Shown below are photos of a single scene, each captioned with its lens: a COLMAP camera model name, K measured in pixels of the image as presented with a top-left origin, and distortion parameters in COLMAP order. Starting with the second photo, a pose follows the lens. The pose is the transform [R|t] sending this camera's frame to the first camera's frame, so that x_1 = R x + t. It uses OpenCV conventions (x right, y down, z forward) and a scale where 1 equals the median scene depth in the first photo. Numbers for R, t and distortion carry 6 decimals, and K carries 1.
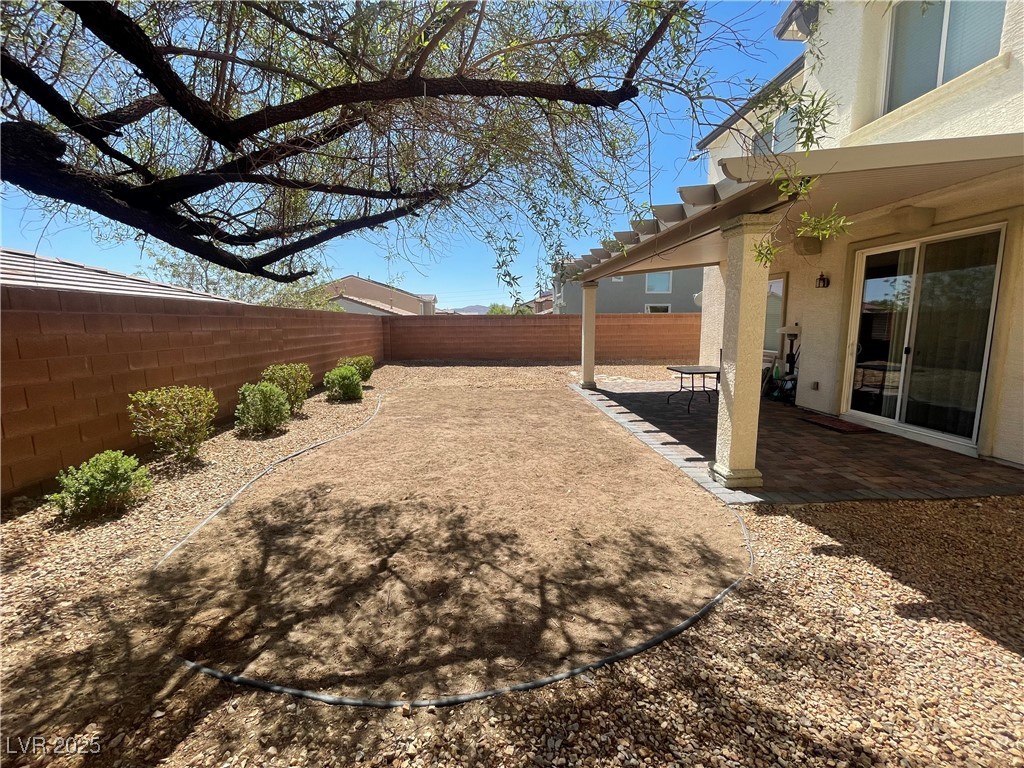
lens RADIAL K [[412.5, 0, 511.1], [0, 412.5, 376.9], [0, 0, 1]] dist [-0.002226, 0.000906]
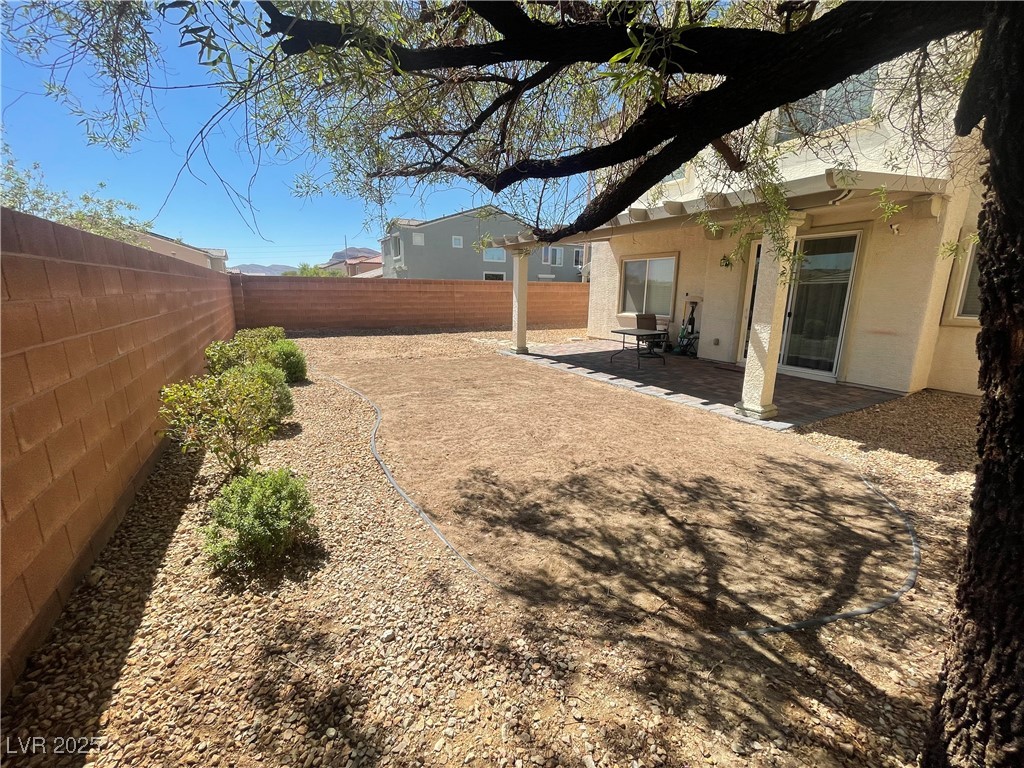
lens RADIAL K [[412.5, 0, 511.1], [0, 412.5, 376.9], [0, 0, 1]] dist [-0.002226, 0.000906]
pose [[0.895591, -0.073904, 0.438698, -0.931687], [0.038318, 0.995255, 0.089437, -0.021978], [-0.443226, -0.063289, 0.894173, 0.214753]]
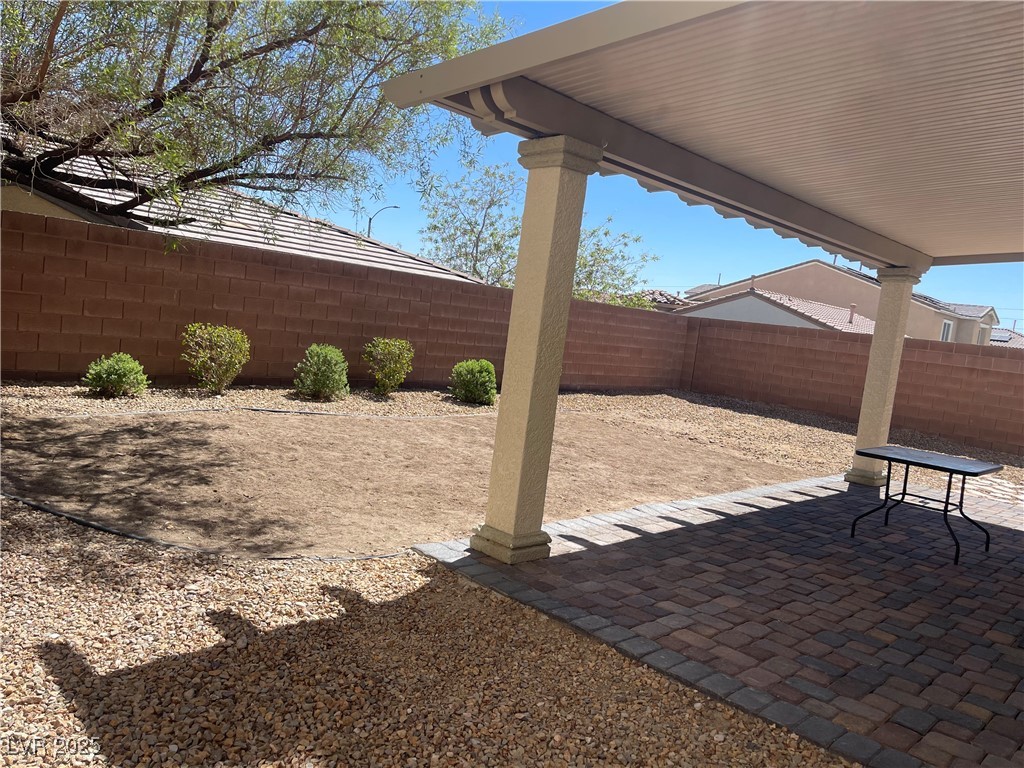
lens RADIAL K [[772.9, 0, 512.0], [0, 772.9, 384.0], [0, 0, 1]] dist [0.047425, -0.051815]
pose [[0.674875, 0.155460, -0.721371, 1.714394], [-0.217475, 0.976042, 0.006886, -0.010310], [0.705158, 0.152233, 0.692515, 0.187085]]
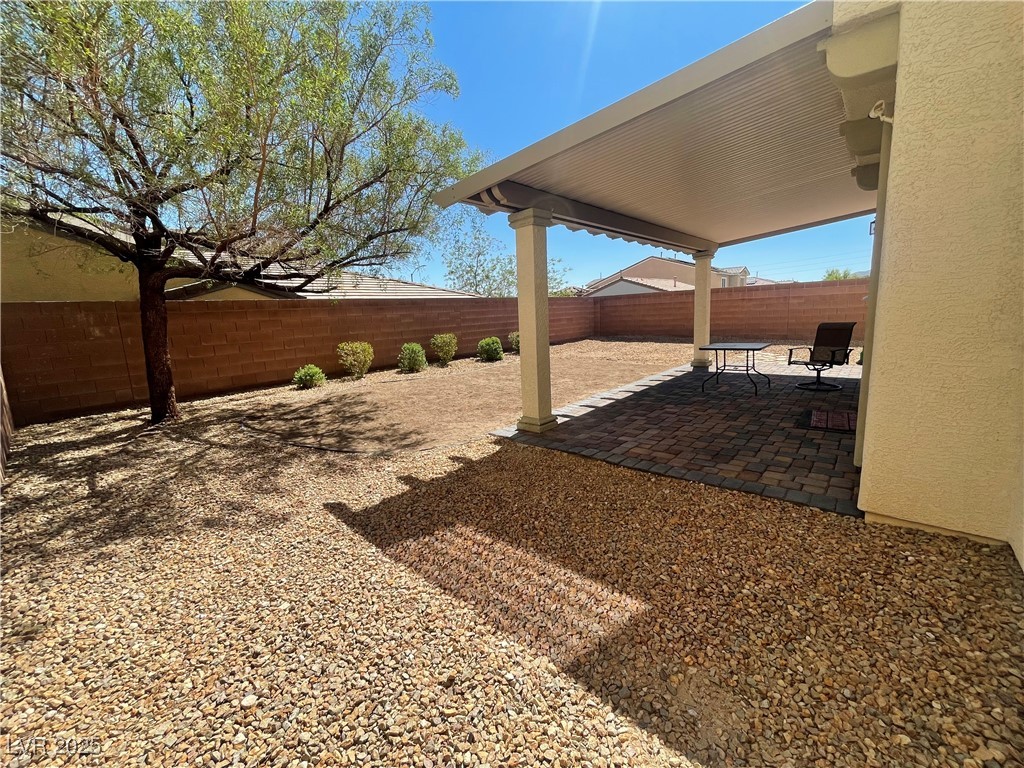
lens RADIAL K [[412.5, 0, 511.1], [0, 412.5, 376.9], [0, 0, 1]] dist [-0.002226, 0.000906]
pose [[0.709467, 0.084036, -0.699710, 1.687215], [-0.048789, 0.996340, 0.070192, 0.021897], [0.703048, -0.015661, 0.710970, 0.093238]]
